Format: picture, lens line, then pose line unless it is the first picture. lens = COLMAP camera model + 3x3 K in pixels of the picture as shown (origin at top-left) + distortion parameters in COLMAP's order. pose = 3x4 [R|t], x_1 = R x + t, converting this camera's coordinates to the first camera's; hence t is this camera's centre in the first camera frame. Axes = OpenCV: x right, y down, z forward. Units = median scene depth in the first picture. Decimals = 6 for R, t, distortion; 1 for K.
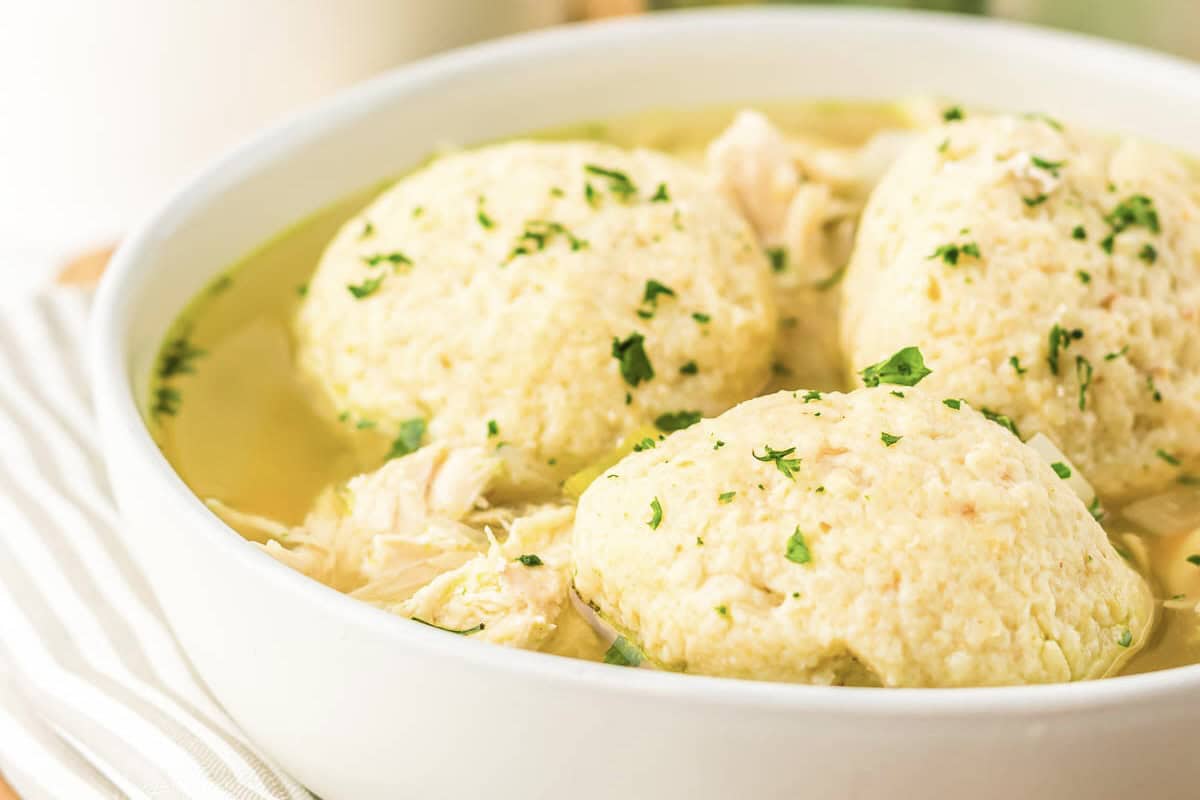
lens RADIAL K [[4346.2, 0, 599.9], [0, 4346.2, 92.8], [0, 0, 1]] dist [-0.181003, 1.286026]
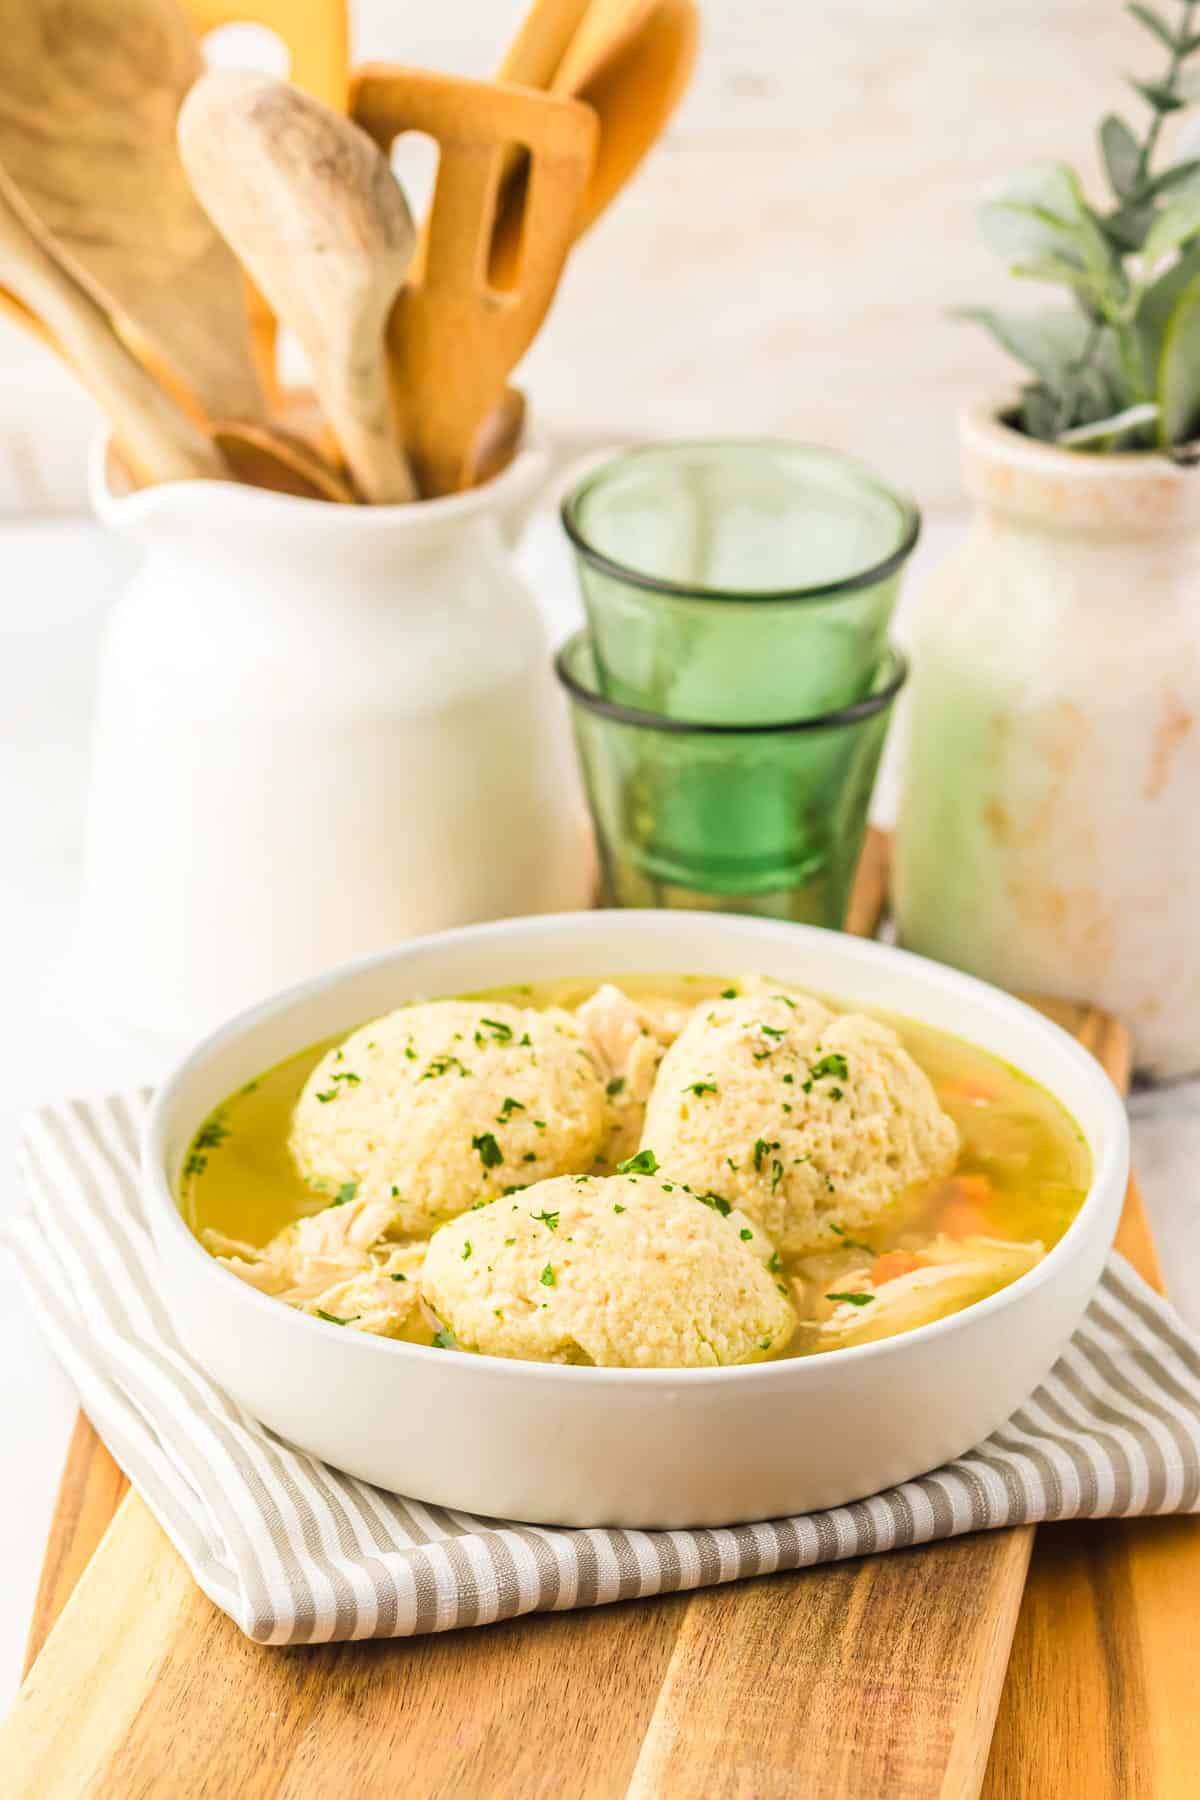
lens RADIAL K [[4069.8, 0, 600.0], [0, 4069.8, 900.0], [0, 0, 1]] dist [-0.101981, -0.203276]
pose [[0.993949, 0.033875, -0.104484, 0.194669], [-0.032950, 0.999401, 0.010564, -0.043423], [0.104779, -0.007057, 0.994470, -0.424570]]
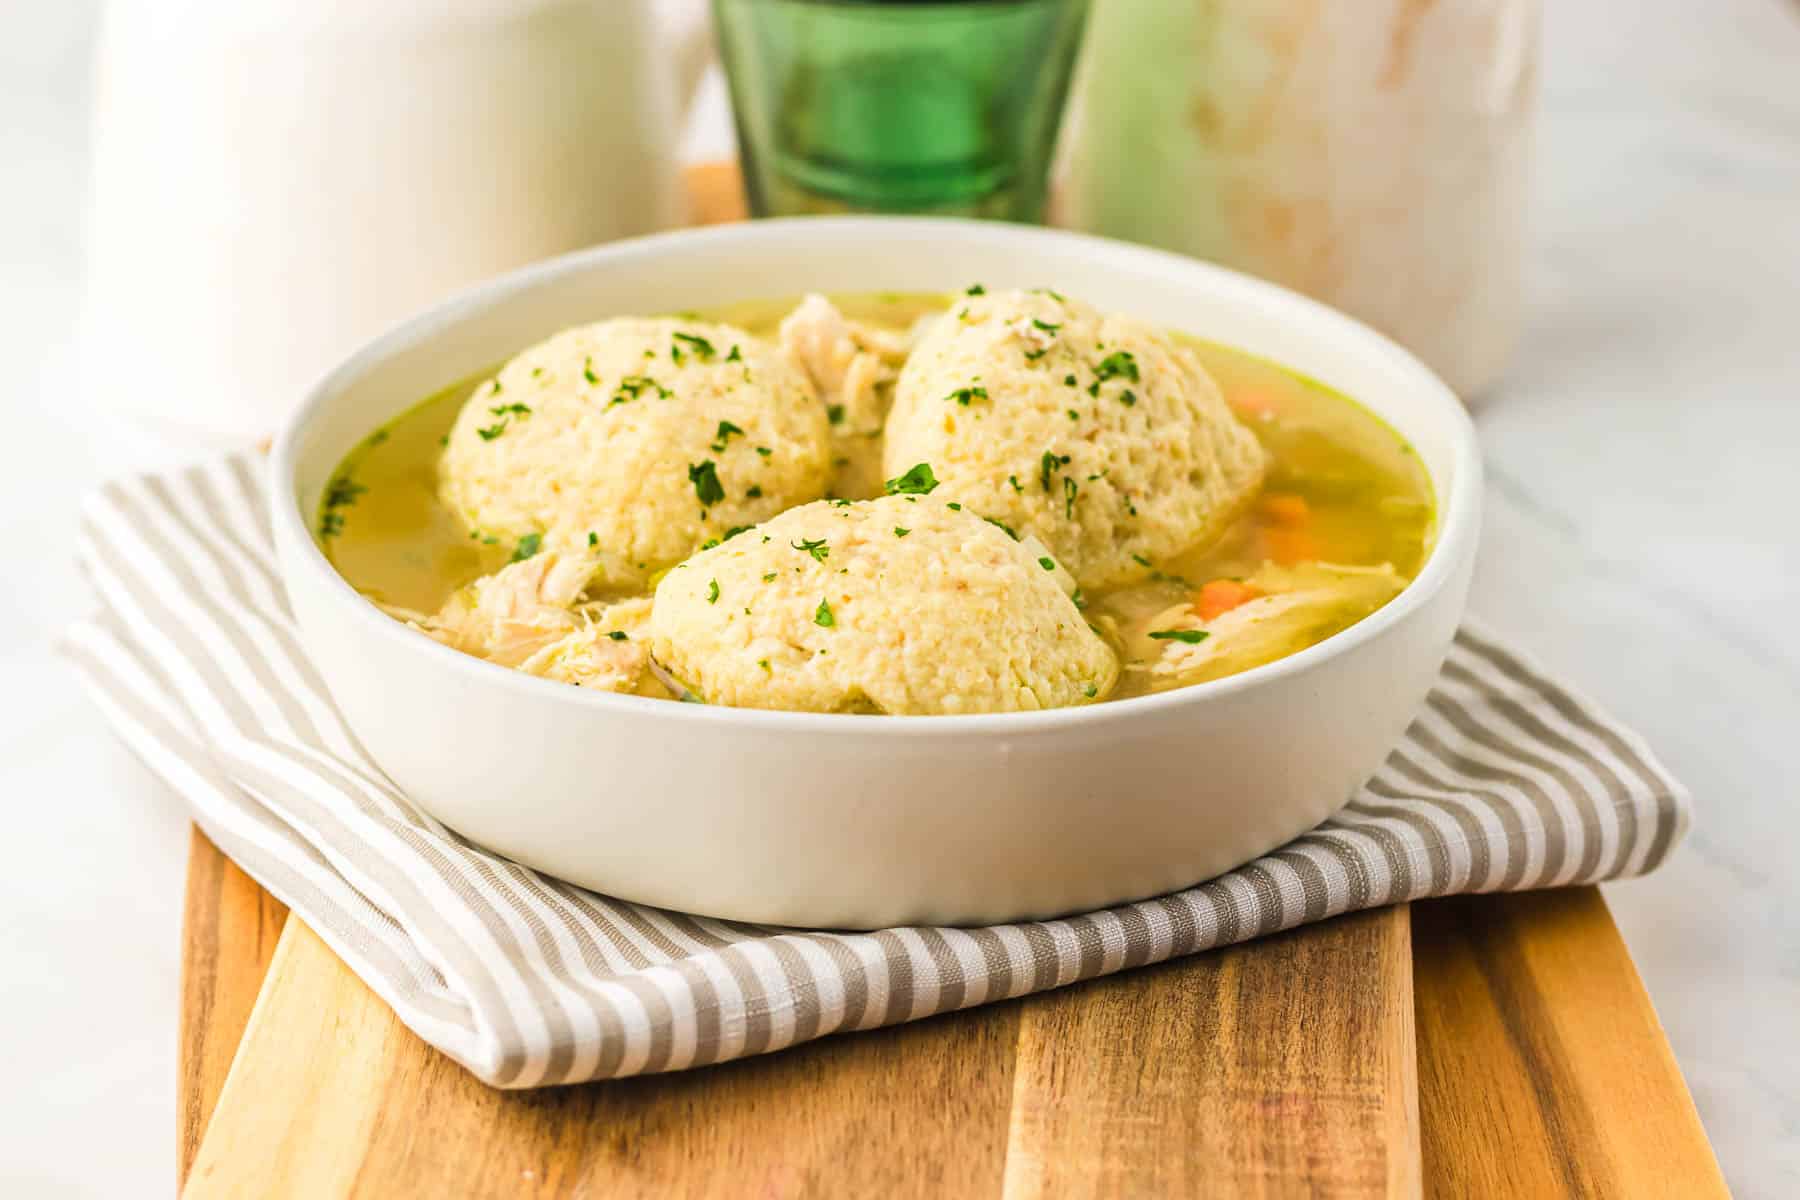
lens RADIAL K [[4249.3, 0, 900.0], [0, 4249.3, 600.0], [0, 0, 1]] dist [-0.112663, -0.012958]
pose [[0.999892, -0.006434, 0.013202, 0.046635], [0.005898, 0.999171, 0.040275, 0.046551], [-0.013450, -0.040193, 0.999101, -0.209393]]
